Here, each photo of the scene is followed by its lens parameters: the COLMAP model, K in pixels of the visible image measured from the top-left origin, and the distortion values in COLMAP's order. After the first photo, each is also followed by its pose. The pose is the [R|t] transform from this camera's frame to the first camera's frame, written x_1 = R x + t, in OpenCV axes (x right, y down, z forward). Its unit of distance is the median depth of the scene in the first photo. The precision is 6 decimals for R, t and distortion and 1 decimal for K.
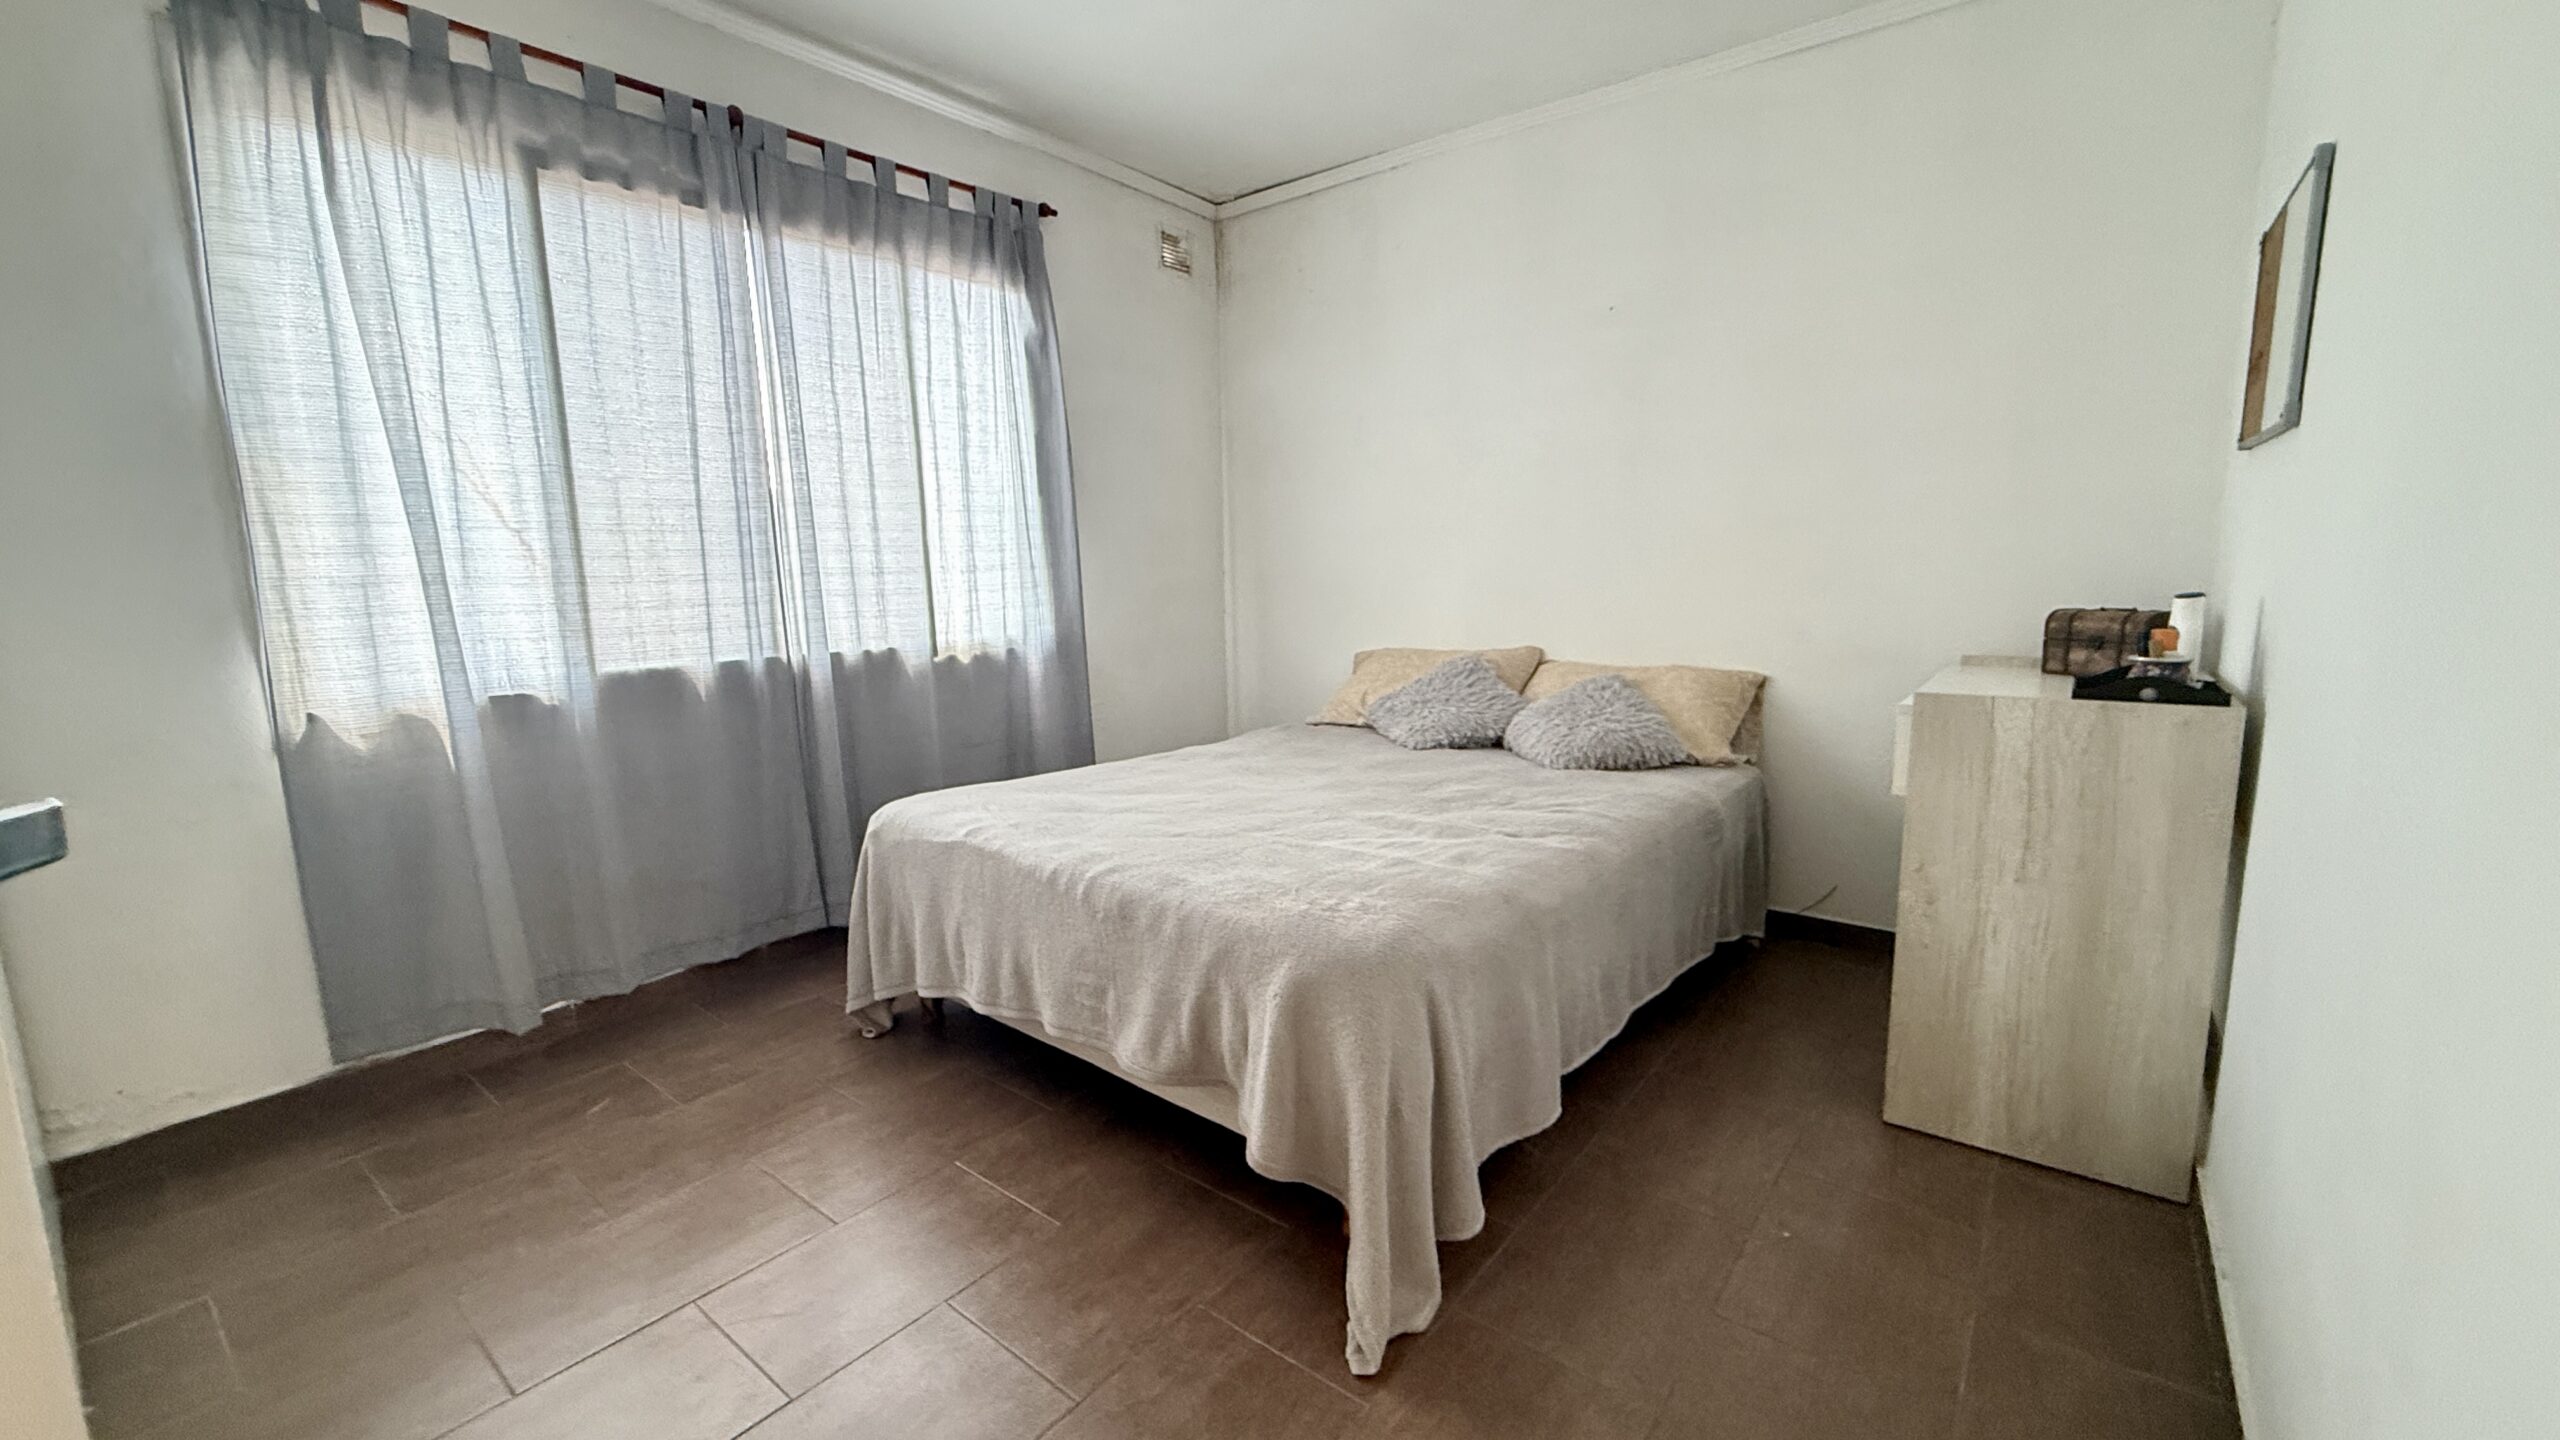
lens RADIAL K [[1022.4, 0, 1266.4], [0, 1022.4, 728.9], [0, 0, 1]] dist [-0.004920, 0.000461]
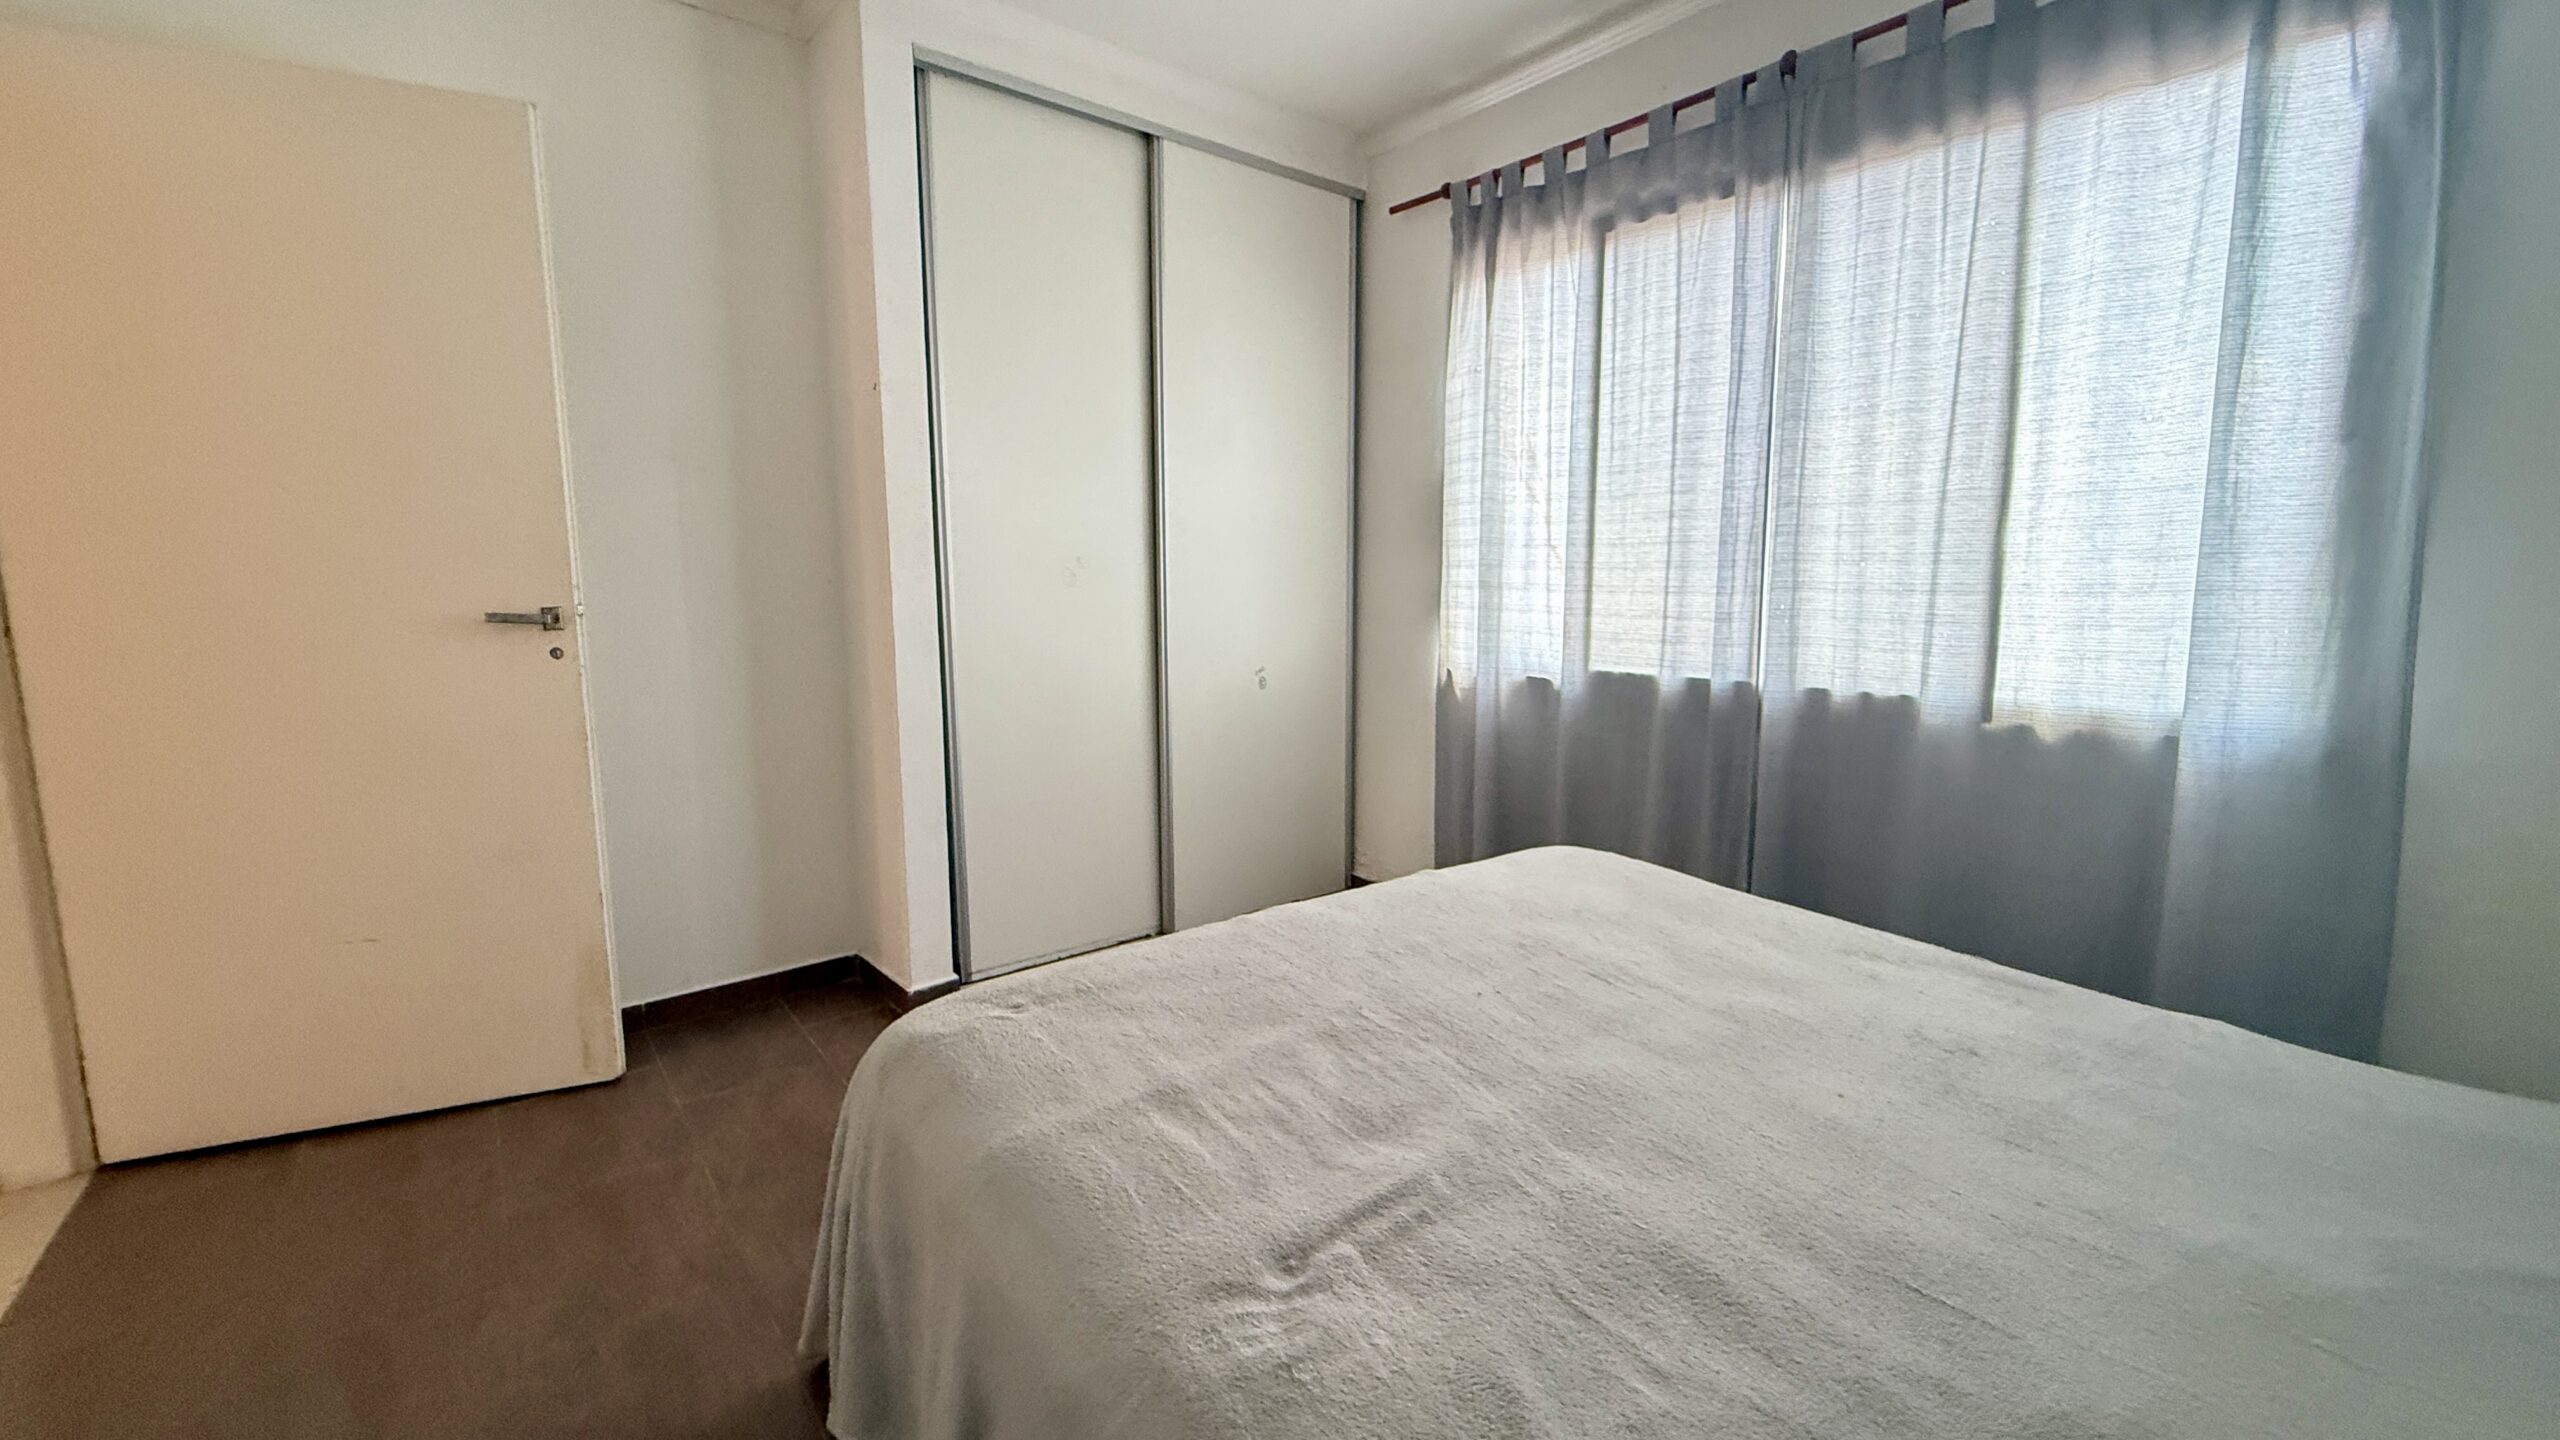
lens RADIAL K [[1022.4, 0, 1267.8], [0, 1022.4, 696.0], [0, 0, 1]] dist [-0.004920, 0.000461]
pose [[-0.221198, 0.160353, -0.961955, 0.494254], [-0.123173, 0.973897, 0.190667, -0.187090], [0.967419, 0.160662, -0.195673, 0.823468]]
